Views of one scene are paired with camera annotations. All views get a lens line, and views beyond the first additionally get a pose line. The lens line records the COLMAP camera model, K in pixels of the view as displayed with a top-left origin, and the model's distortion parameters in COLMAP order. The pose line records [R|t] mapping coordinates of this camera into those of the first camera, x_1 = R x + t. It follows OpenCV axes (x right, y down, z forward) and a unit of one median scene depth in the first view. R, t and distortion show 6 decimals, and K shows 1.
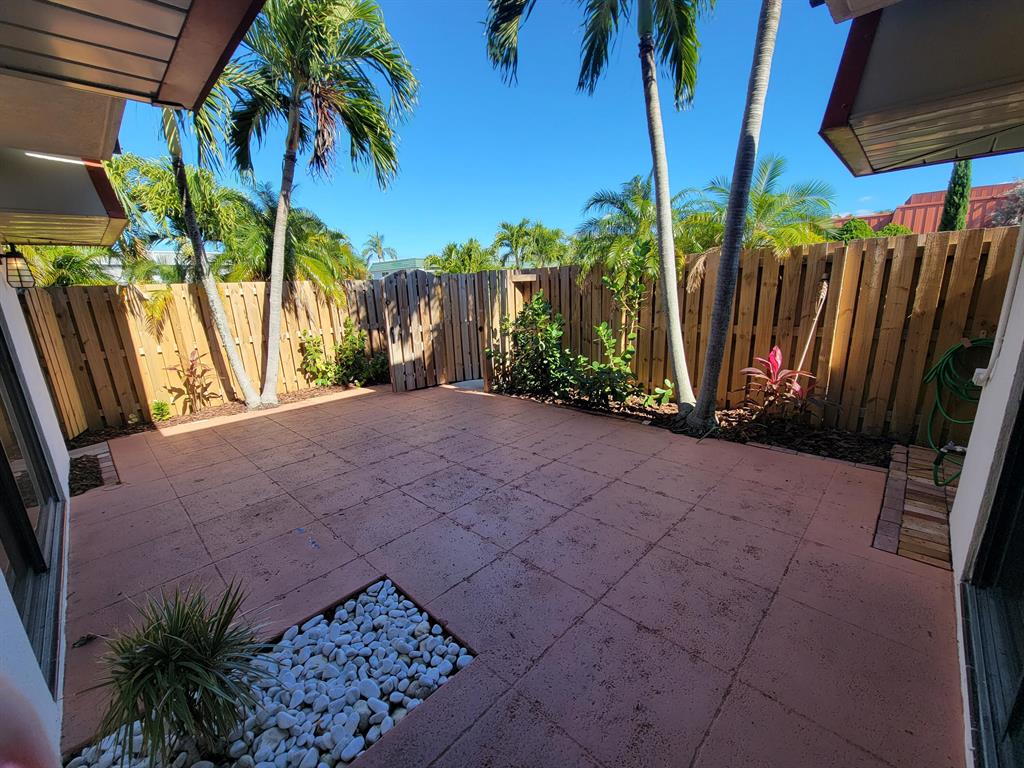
lens RADIAL K [[415.3, 0, 506.3], [0, 415.3, 394.0], [0, 0, 1]] dist [-0.004510, 0.000142]
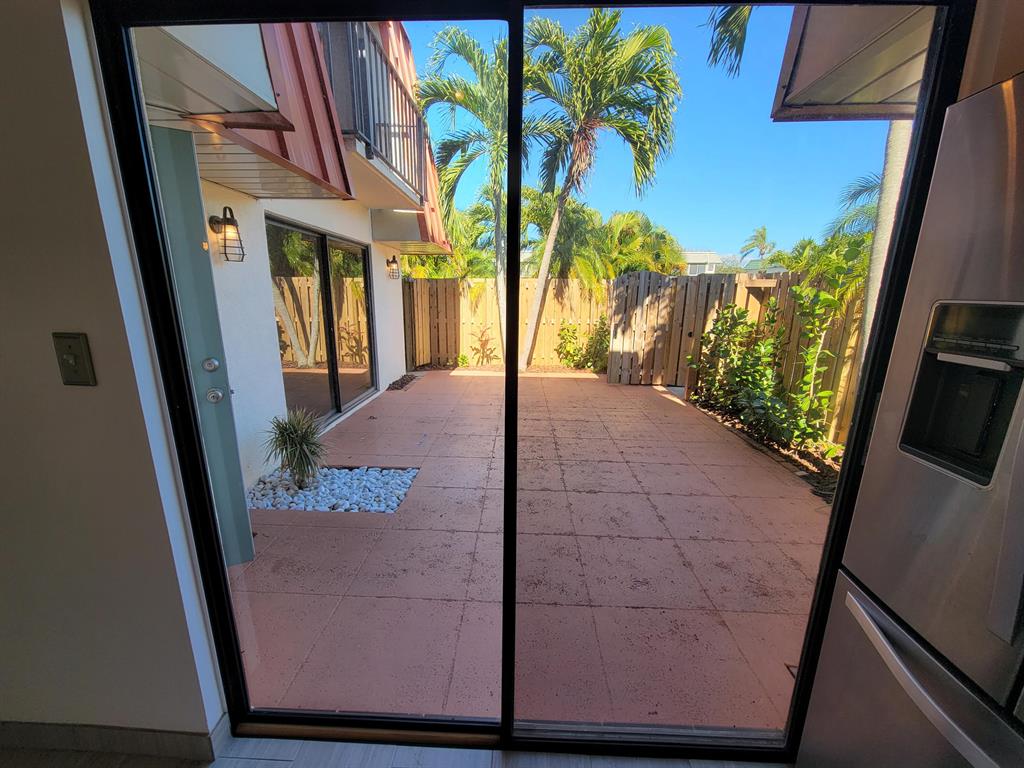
lens RADIAL K [[415.3, 0, 507.7], [0, 415.3, 396.5], [0, 0, 1]] dist [-0.004510, 0.000142]
pose [[0.672207, 0.227254, -0.704623, 0.431453], [-0.219344, 0.970128, 0.103631, -0.027890], [0.707126, 0.084894, 0.701973, 0.042984]]
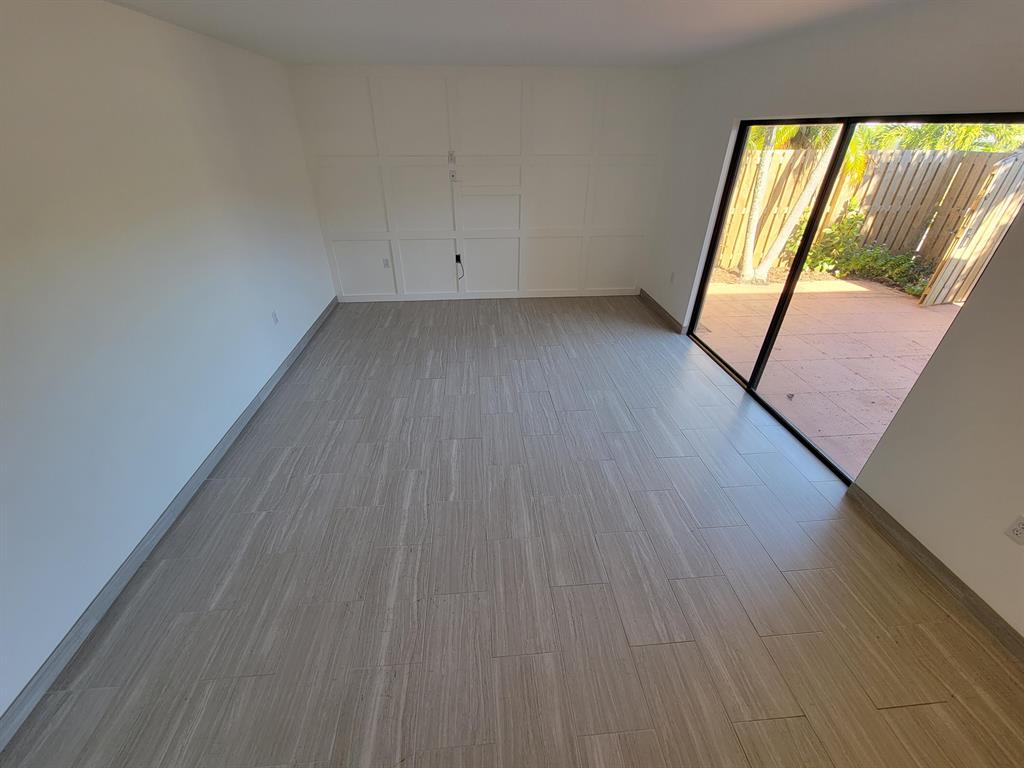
lens RADIAL K [[415.3, 0, 503.4], [0, 415.3, 391.6], [0, 0, 1]] dist [-0.004510, 0.000142]
pose [[0.759383, 0.385359, -0.524247, -0.447377], [-0.194916, 0.903469, 0.381774, 0.006000], [0.620762, -0.187729, 0.761192, -0.327500]]
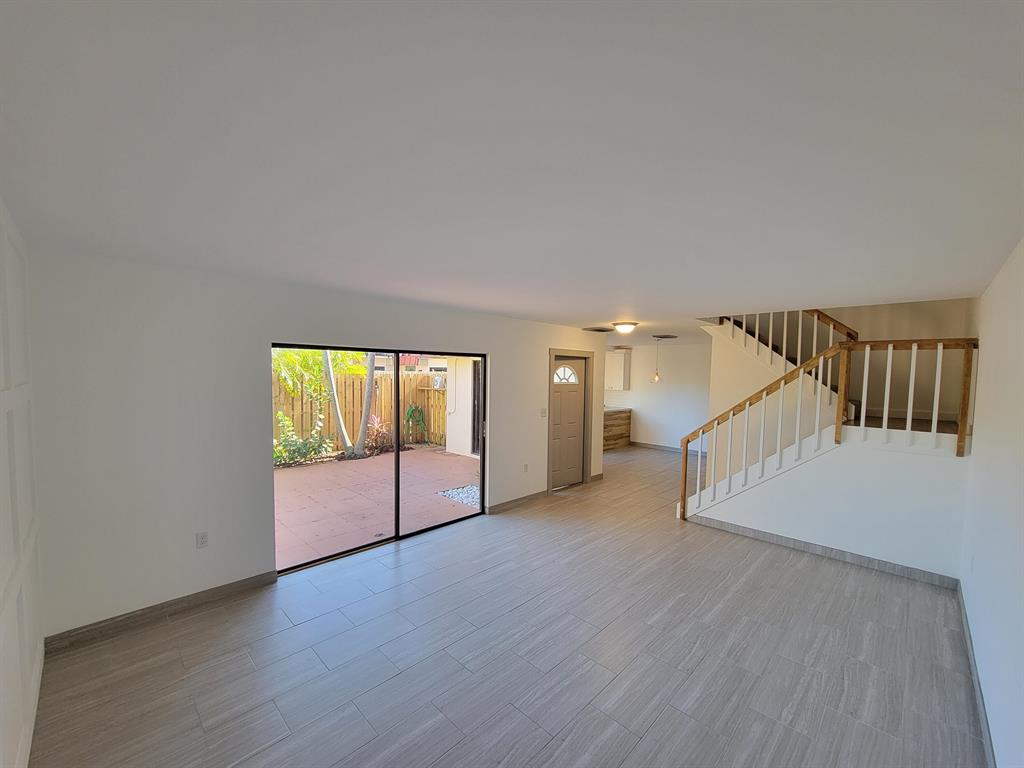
lens RADIAL K [[415.3, 0, 509.7], [0, 415.3, 386.7], [0, 0, 1]] dist [-0.004510, 0.000142]
pose [[-0.010090, 0.013295, 0.999861, -1.330889], [0.232582, 0.972519, -0.010584, -0.049277], [-0.972524, 0.232443, -0.012905, 0.169040]]
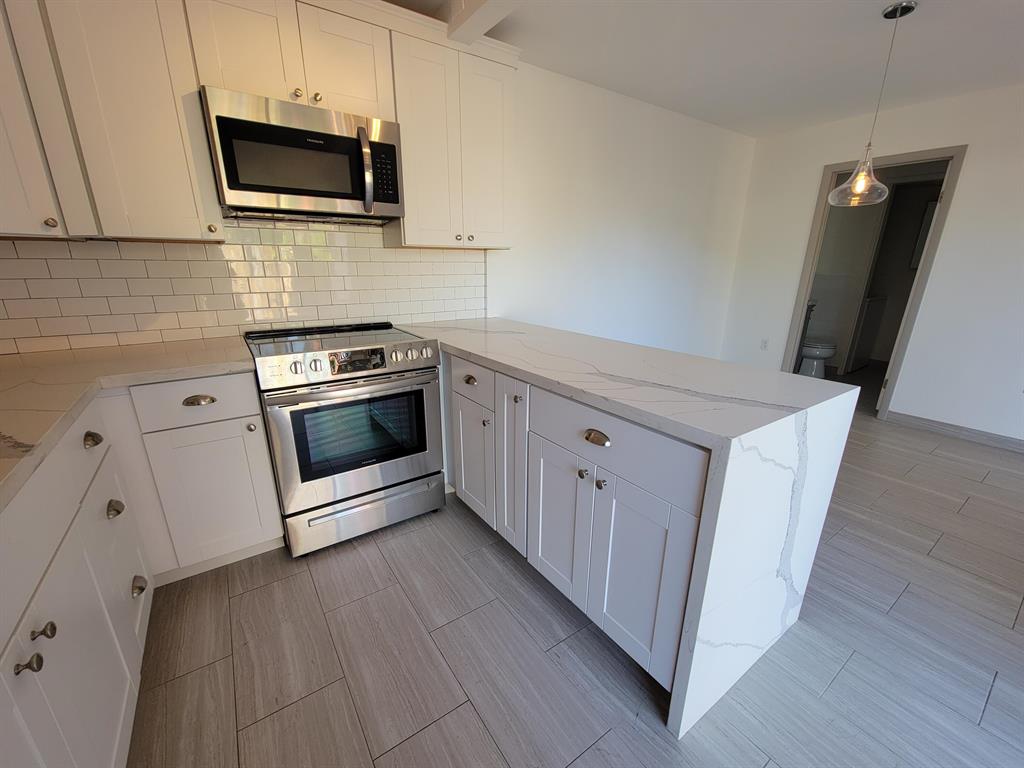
lens RADIAL K [[415.3, 0, 505.5], [0, 415.3, 397.2], [0, 0, 1]] dist [-0.004510, 0.000142]
pose [[-0.980331, -0.017457, 0.196588, 0.529520], [0.089446, 0.848611, 0.521401, -0.034995], [-0.175928, 0.528730, -0.830358, 0.122106]]
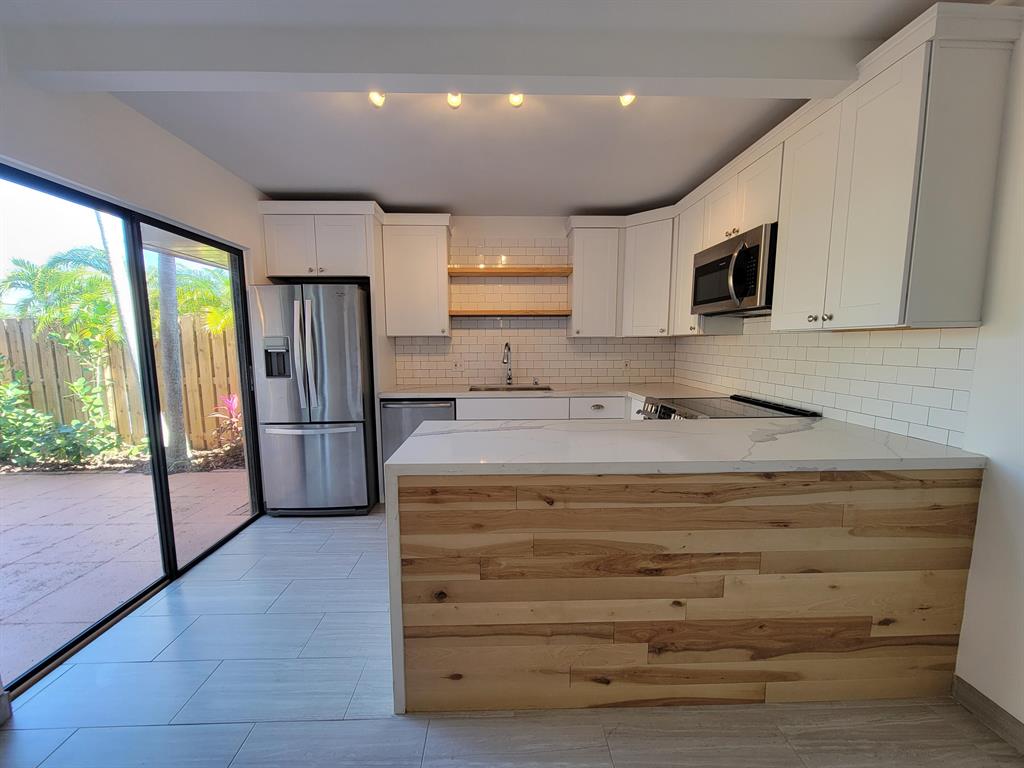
lens RADIAL K [[415.3, 0, 506.5], [0, 415.3, 395.4], [0, 0, 1]] dist [-0.004510, 0.000142]
pose [[0.690640, -0.045799, 0.721747, 0.234674], [0.151035, 0.985120, -0.082014, 0.098410], [-0.707252, 0.165651, 0.687280, -0.366505]]
